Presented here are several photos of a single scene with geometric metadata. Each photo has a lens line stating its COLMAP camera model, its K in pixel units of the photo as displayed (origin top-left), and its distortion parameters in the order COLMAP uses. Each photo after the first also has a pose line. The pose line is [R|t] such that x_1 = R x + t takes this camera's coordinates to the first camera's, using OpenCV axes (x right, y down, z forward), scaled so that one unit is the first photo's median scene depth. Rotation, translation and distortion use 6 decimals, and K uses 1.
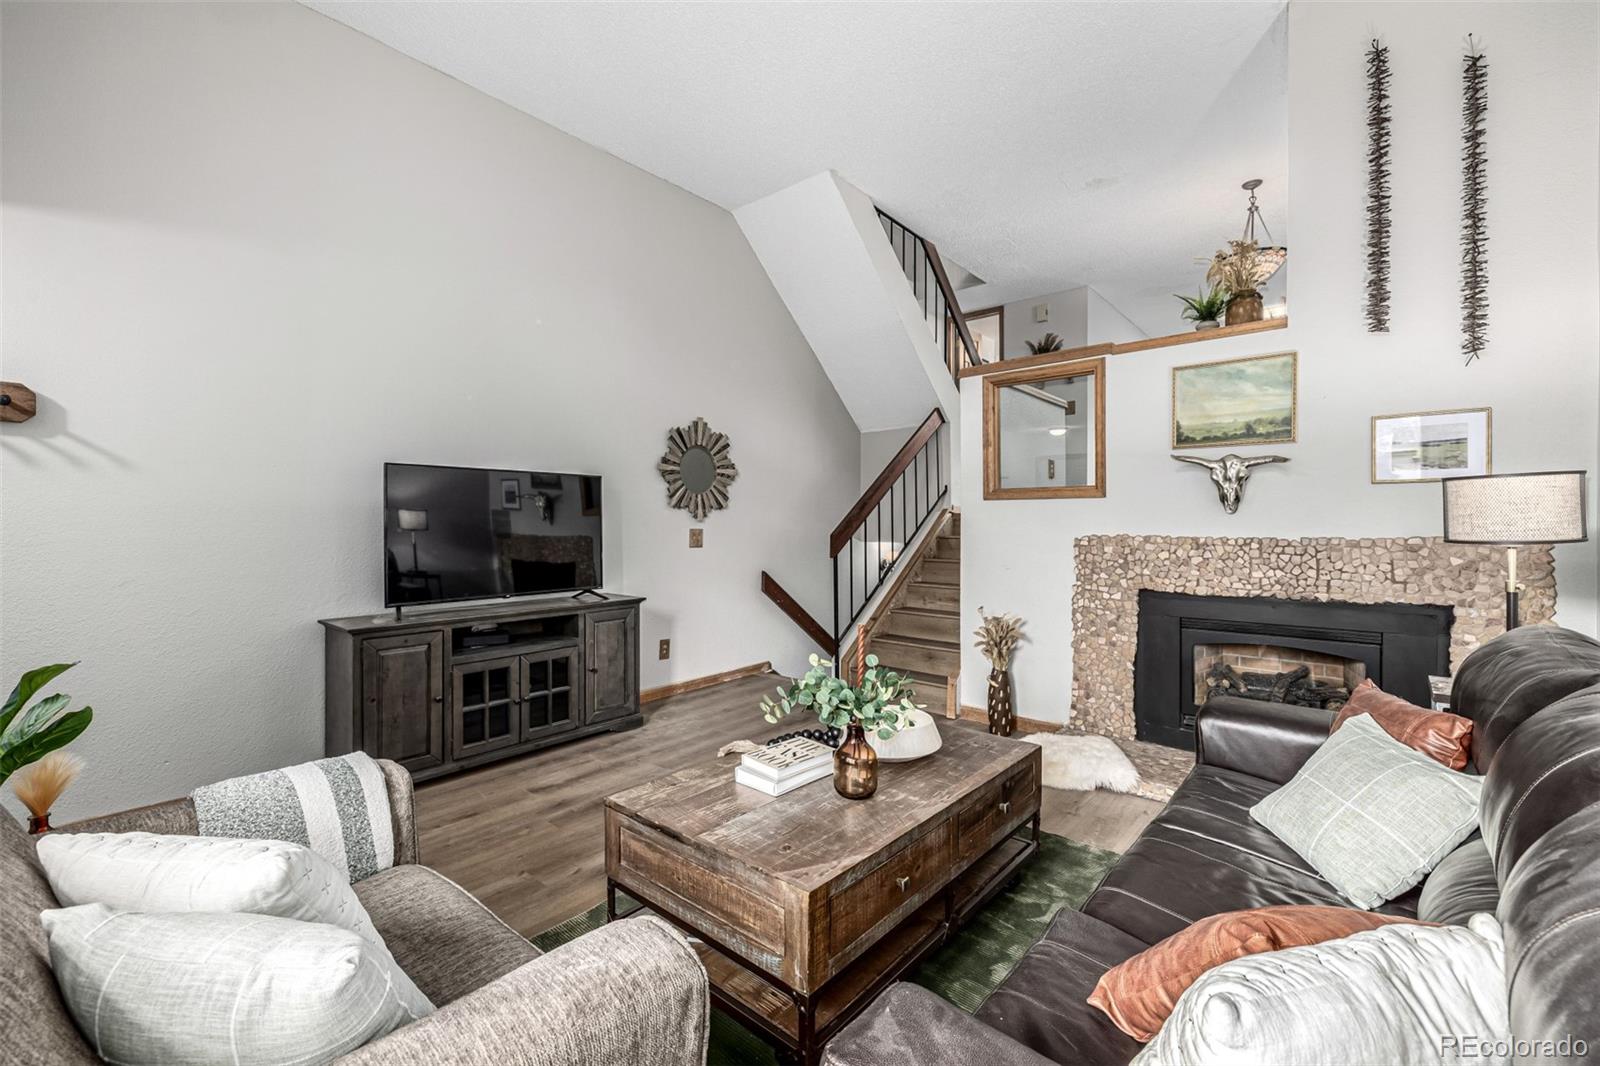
lens RADIAL K [[666.6, 0, 800.0], [0, 666.6, 533.0], [0, 0, 1]] dist [0.000267, -0.000083]
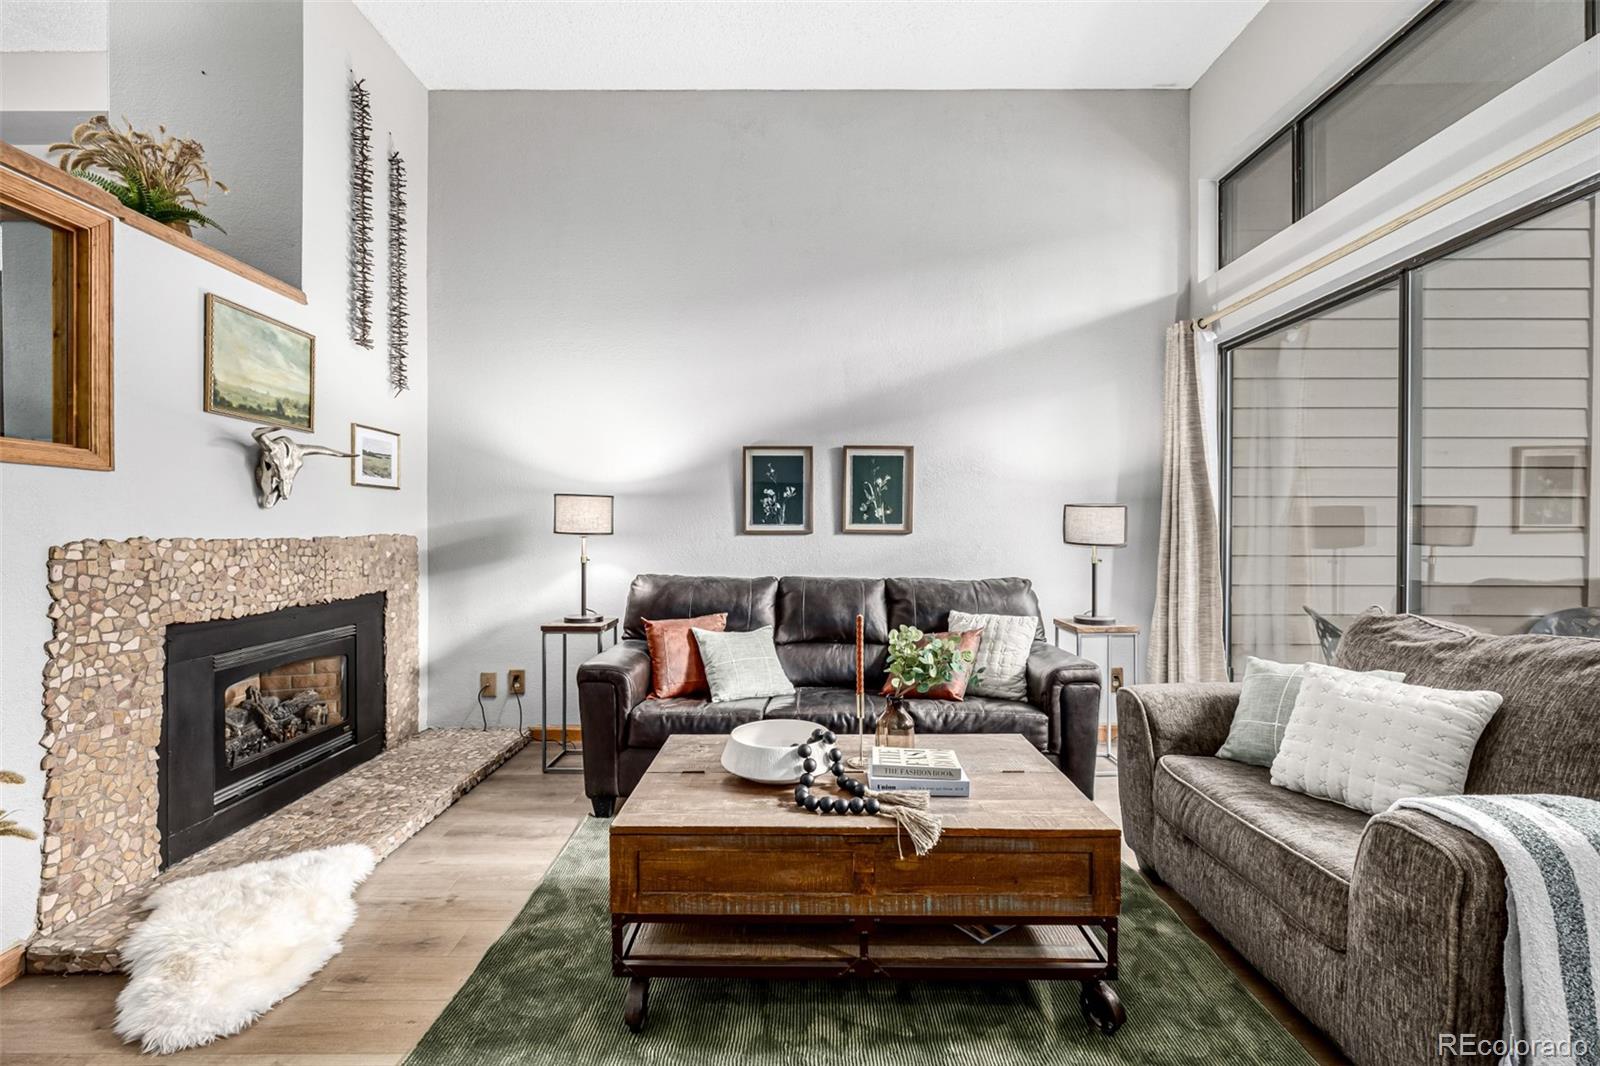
lens RADIAL K [[666.6, 0, 800.0], [0, 666.6, 533.0], [0, 0, 1]] dist [0.000267, -0.000083]
pose [[-0.653277, -0.003132, 0.757112, -0.360240], [0.009522, 0.999878, 0.012353, -0.003725], [-0.757059, 0.015279, -0.653168, 0.996858]]
